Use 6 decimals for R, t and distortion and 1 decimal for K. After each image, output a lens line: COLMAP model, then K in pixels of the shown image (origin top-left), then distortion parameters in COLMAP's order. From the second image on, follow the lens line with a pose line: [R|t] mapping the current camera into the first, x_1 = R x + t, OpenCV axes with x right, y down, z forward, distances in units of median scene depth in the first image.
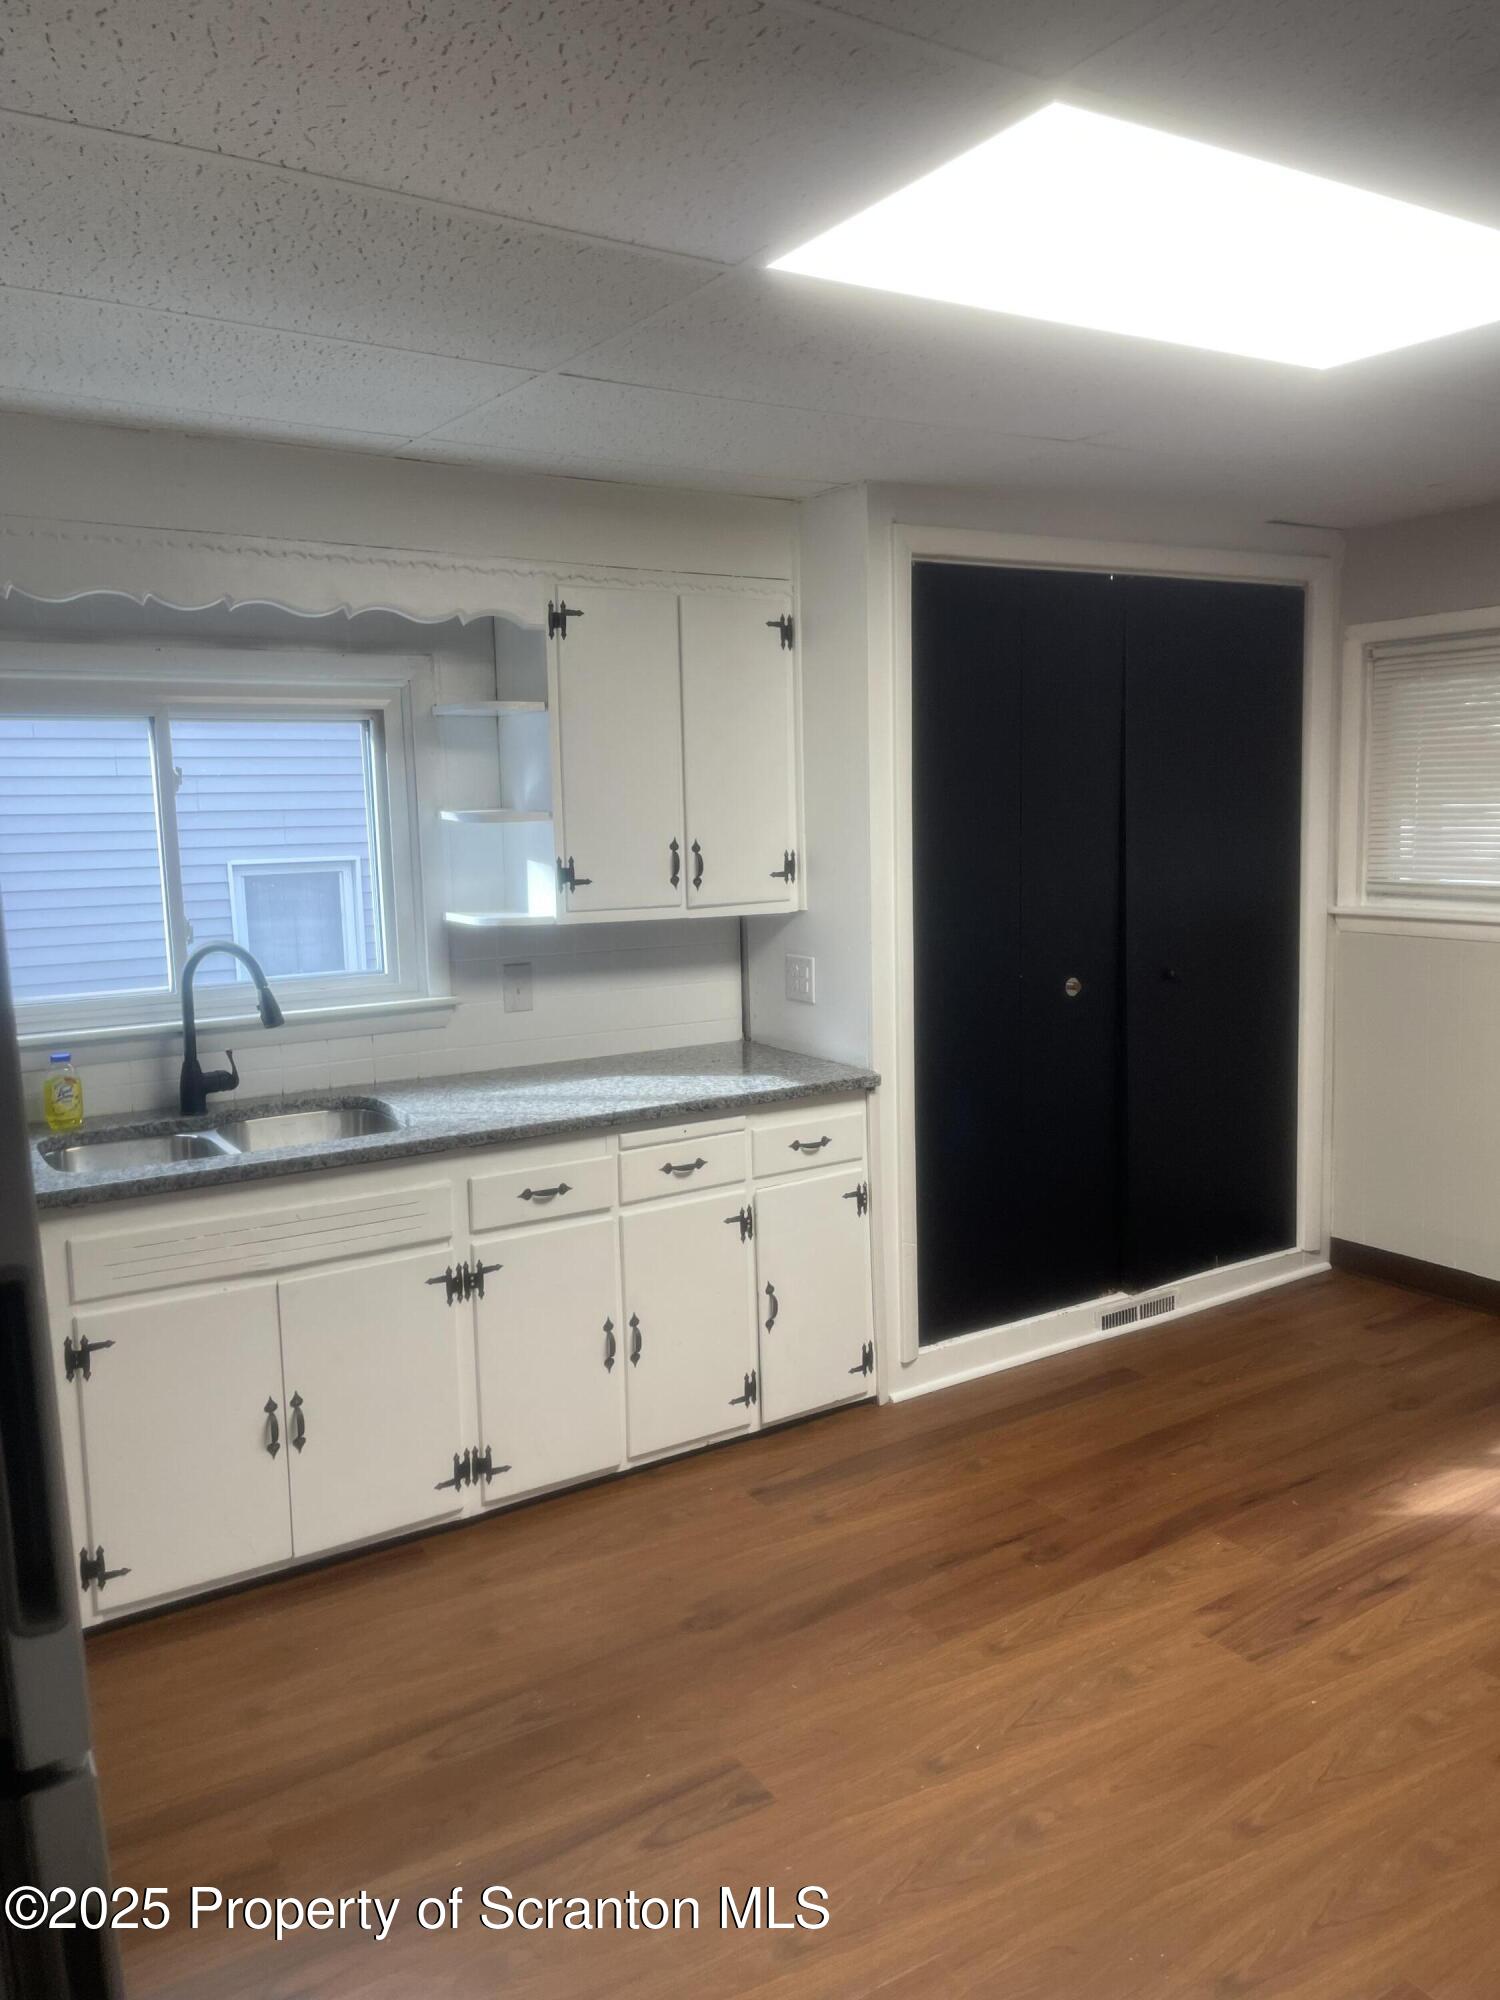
lens RADIAL K [[1495.6, 0, 766.3], [0, 1495.6, 1004.5], [0, 0, 1]] dist [0.113412, -0.144579]
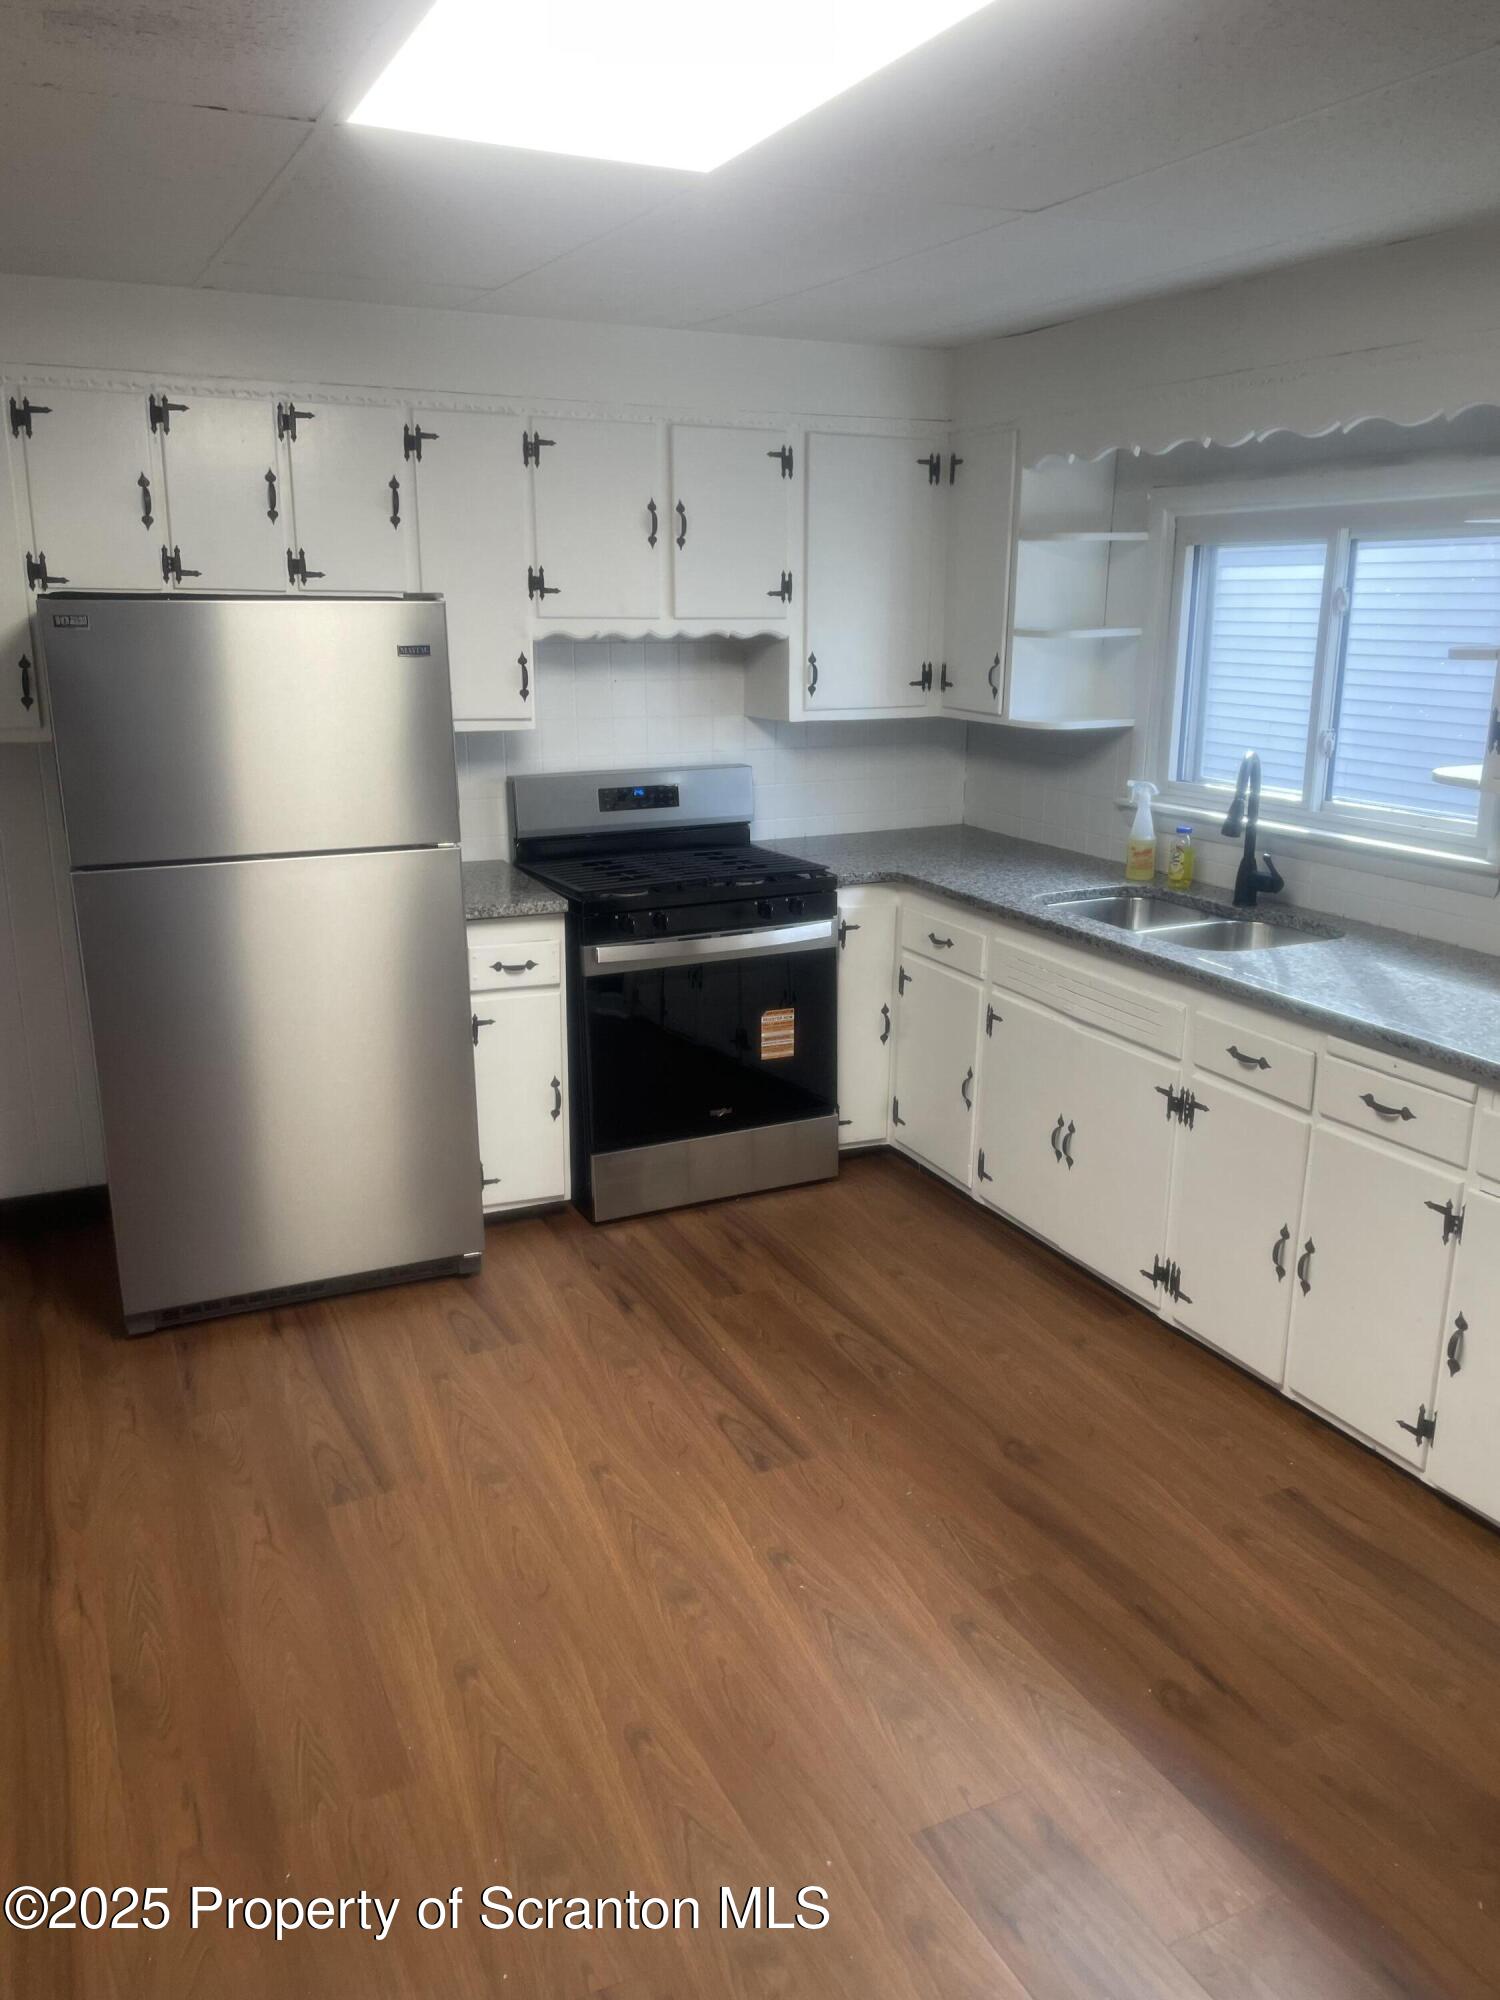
lens RADIAL K [[1495.6, 0, 766.3], [0, 1495.6, 1004.5], [0, 0, 1]] dist [0.113412, -0.144579]
pose [[-0.105616, 0.282359, -0.953477, 0.700578], [-0.142647, 0.944621, 0.295537, -0.129635], [0.984122, 0.167224, -0.059490, 0.673039]]
